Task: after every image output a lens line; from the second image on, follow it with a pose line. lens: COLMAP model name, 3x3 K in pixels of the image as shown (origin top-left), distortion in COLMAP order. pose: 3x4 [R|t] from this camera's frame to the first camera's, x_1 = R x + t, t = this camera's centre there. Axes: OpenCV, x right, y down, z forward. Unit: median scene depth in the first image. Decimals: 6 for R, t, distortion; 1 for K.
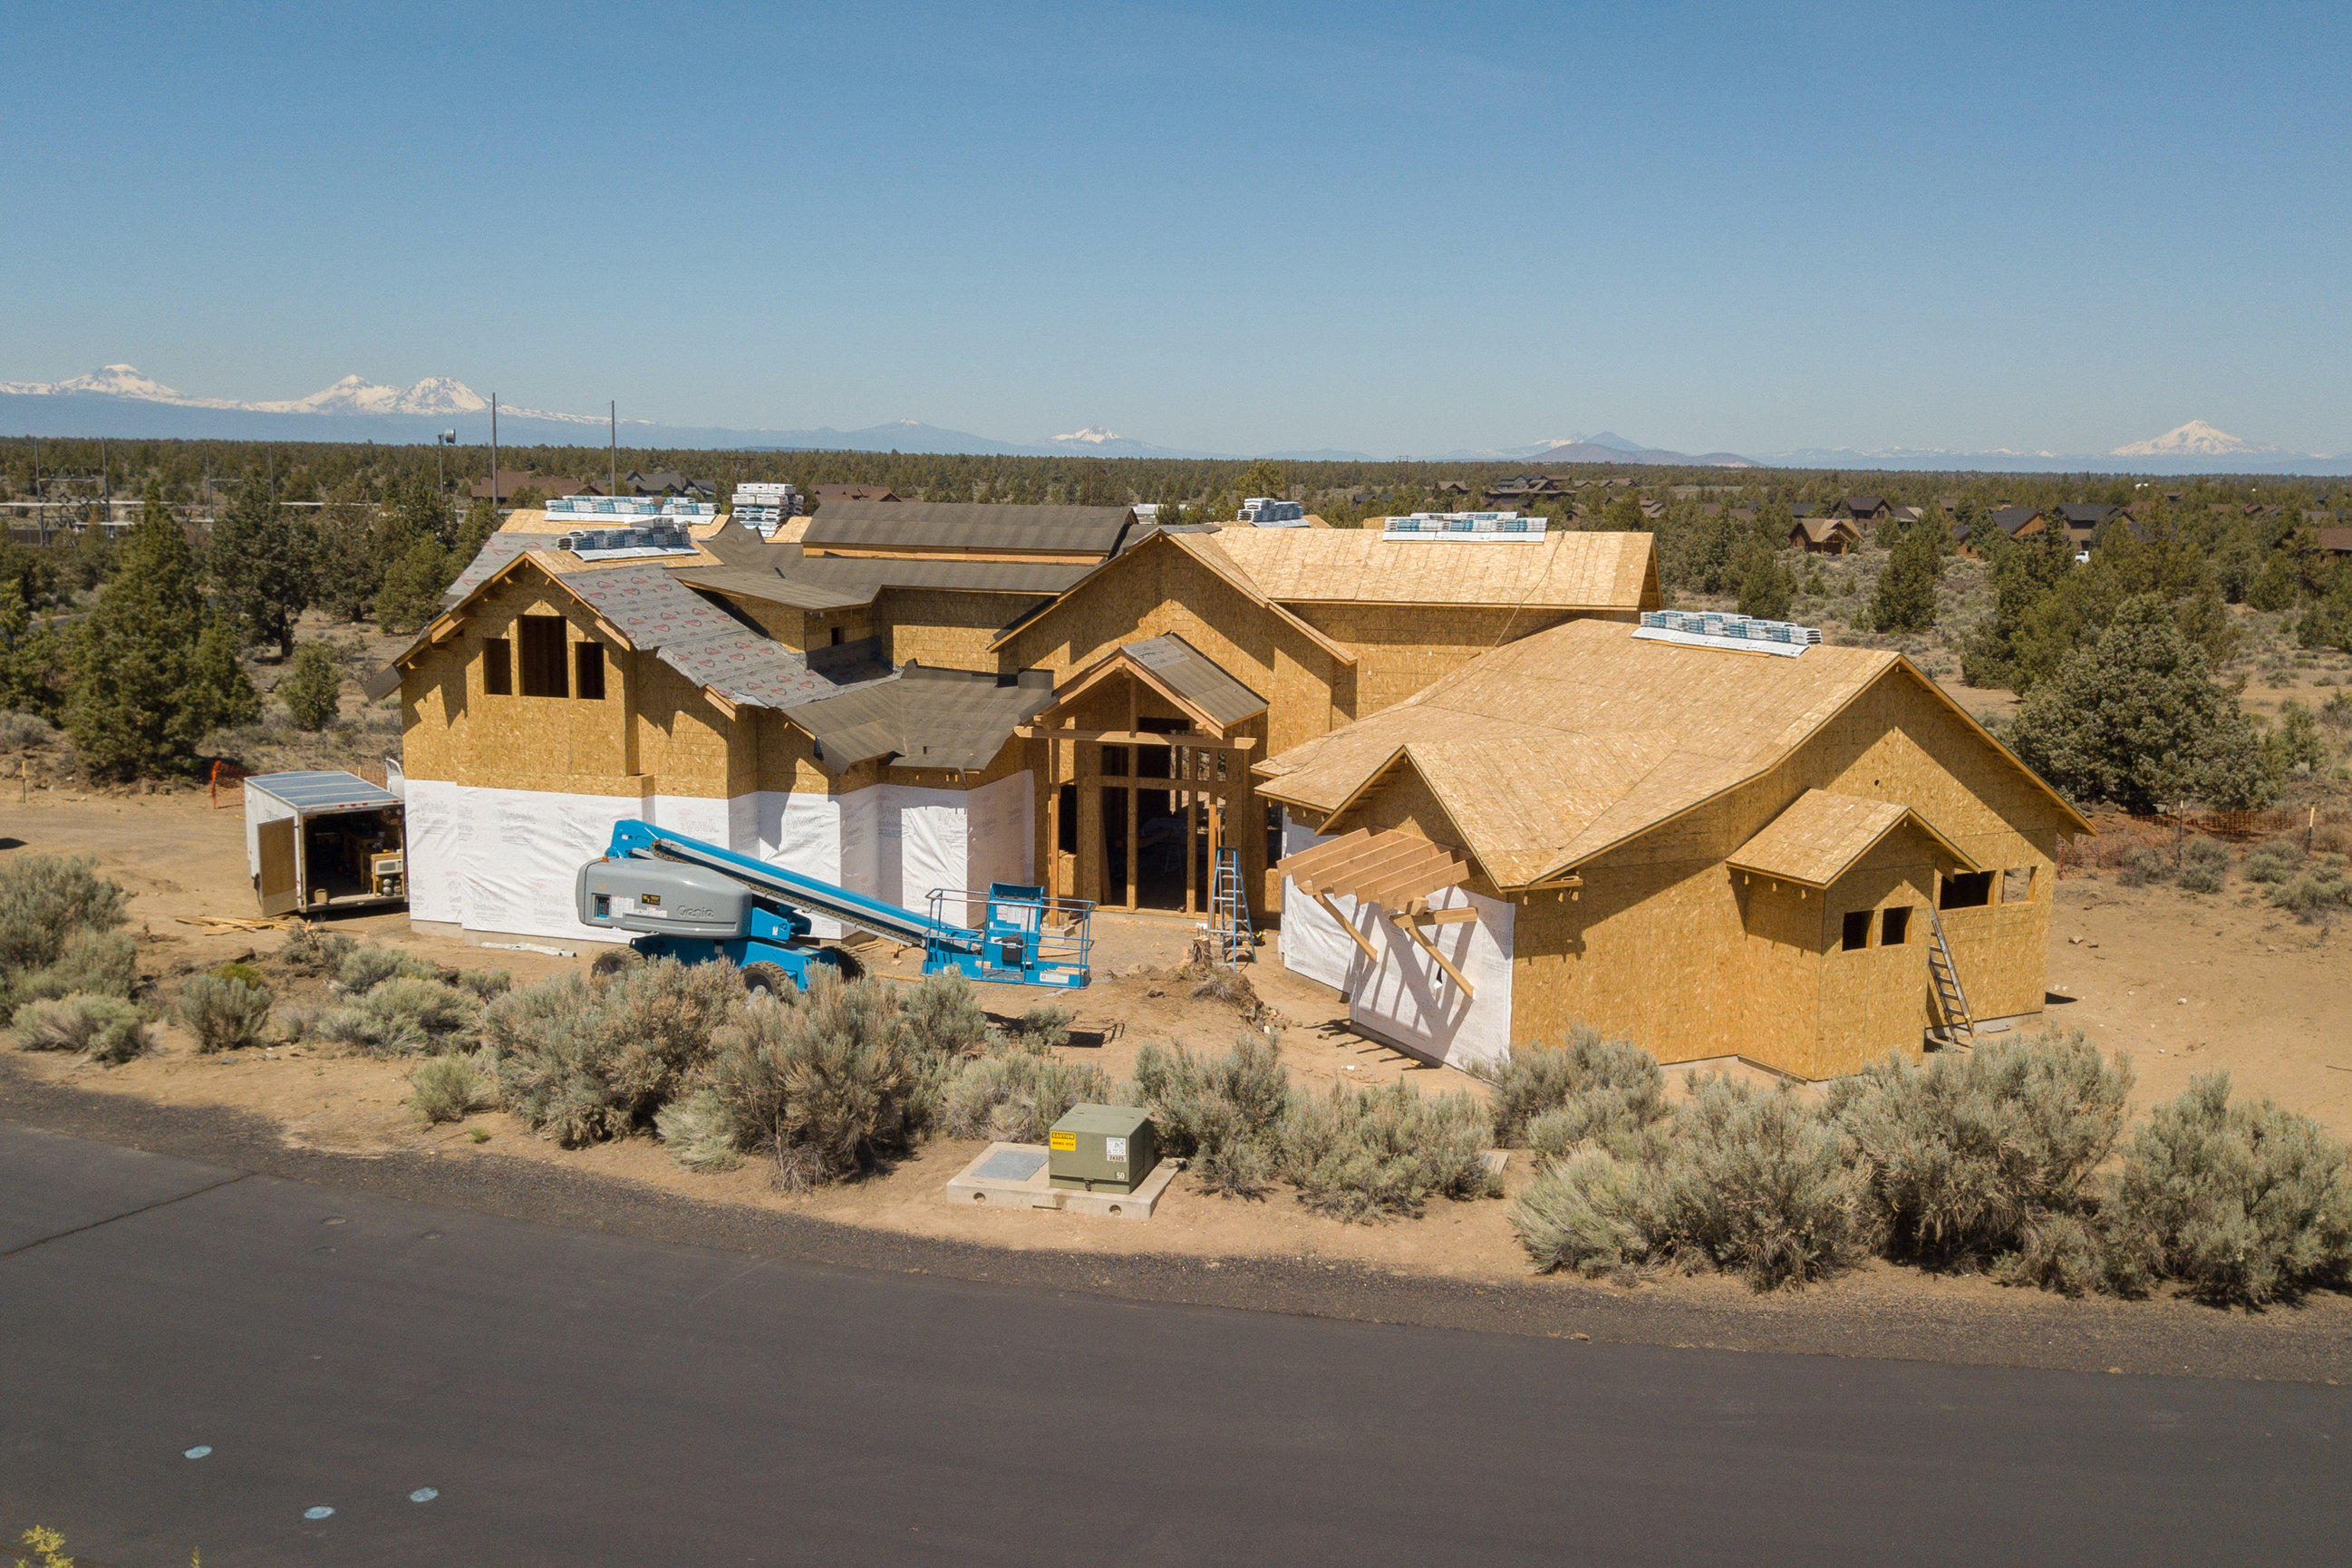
lens RADIAL K [[2202.2, 0, 1176.0], [0, 2202.2, 784.0], [0, 0, 1]] dist [0.119277, -0.359682]
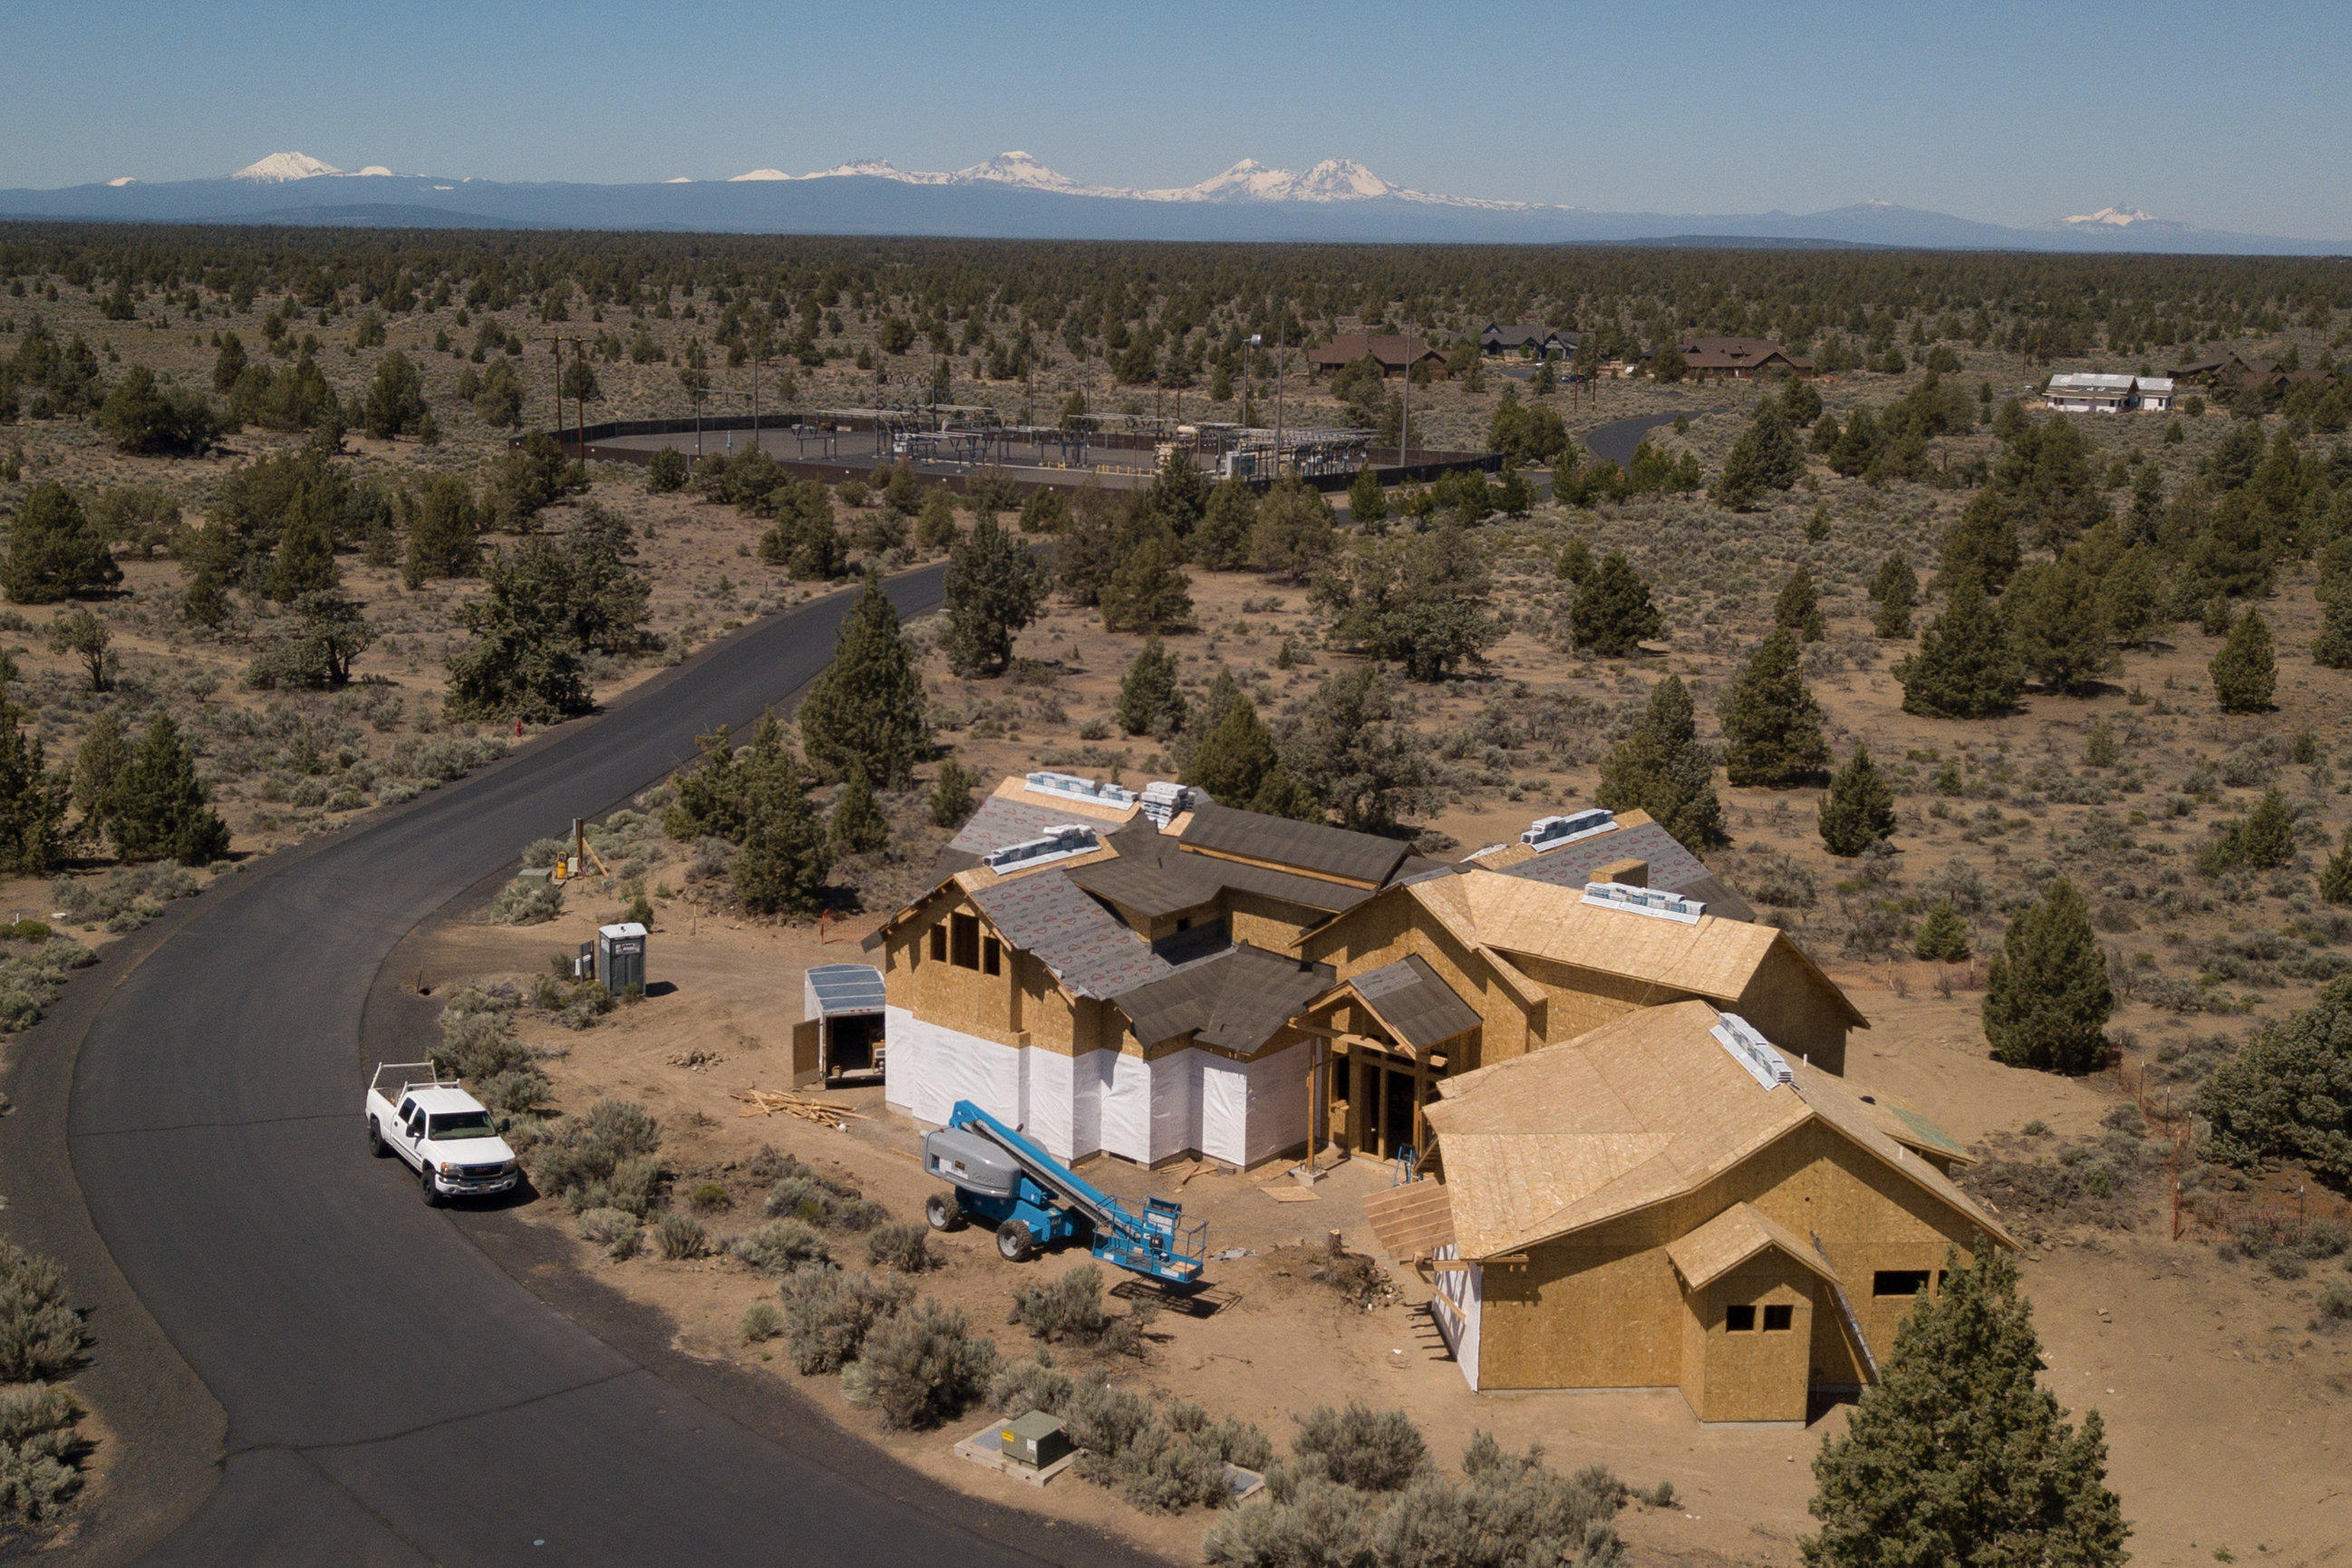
lens RADIAL K [[2530.6, 0, 1091.3], [0, 2530.6, 665.0], [0, 0, 1]] dist [0.022605, -0.019912]
pose [[0.917901, 0.064811, -0.391481, 0.416520], [-0.059537, 0.997898, 0.025610, -0.279843], [0.392318, -0.000200, 0.919830, -0.473192]]
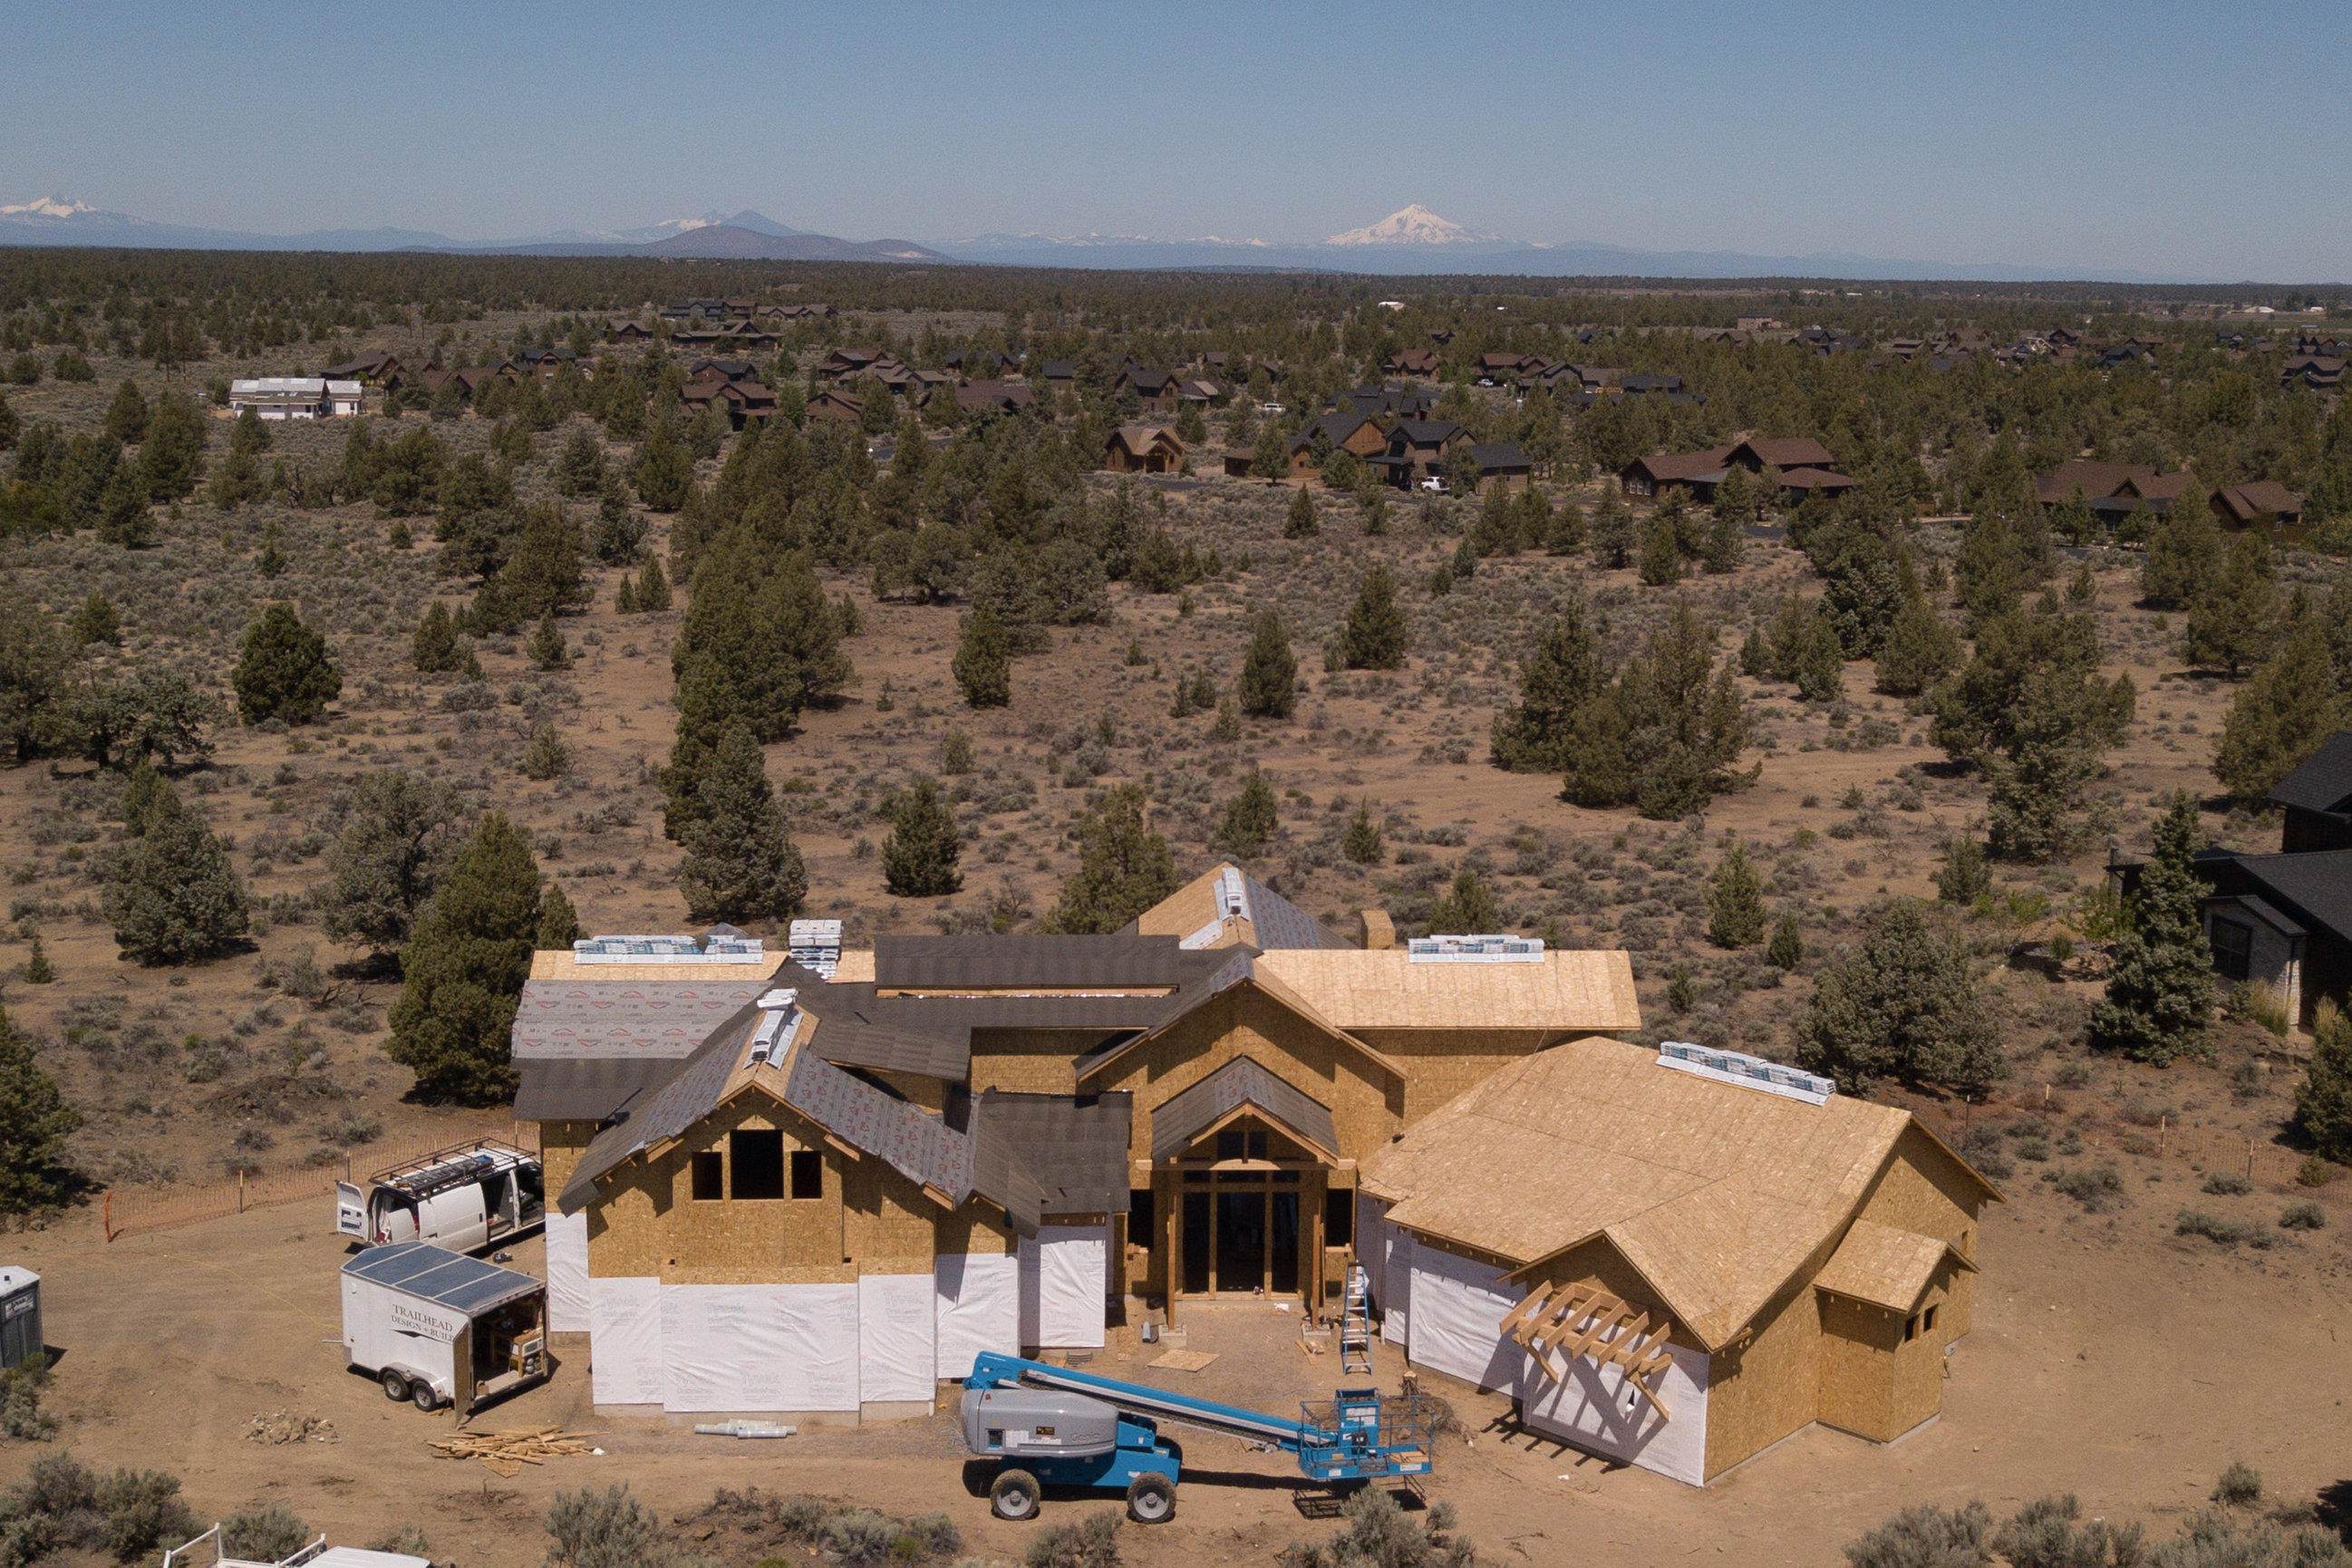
lens RADIAL K [[2705.7, 0, 1243.4], [0, 2705.7, 752.9], [0, 0, 1]] dist [0.195084, -0.859174]
pose [[0.934572, -0.063074, 0.350138, -0.513634], [0.050144, 0.997688, 0.045882, -0.306887], [-0.352222, -0.025322, 0.935574, -0.338745]]
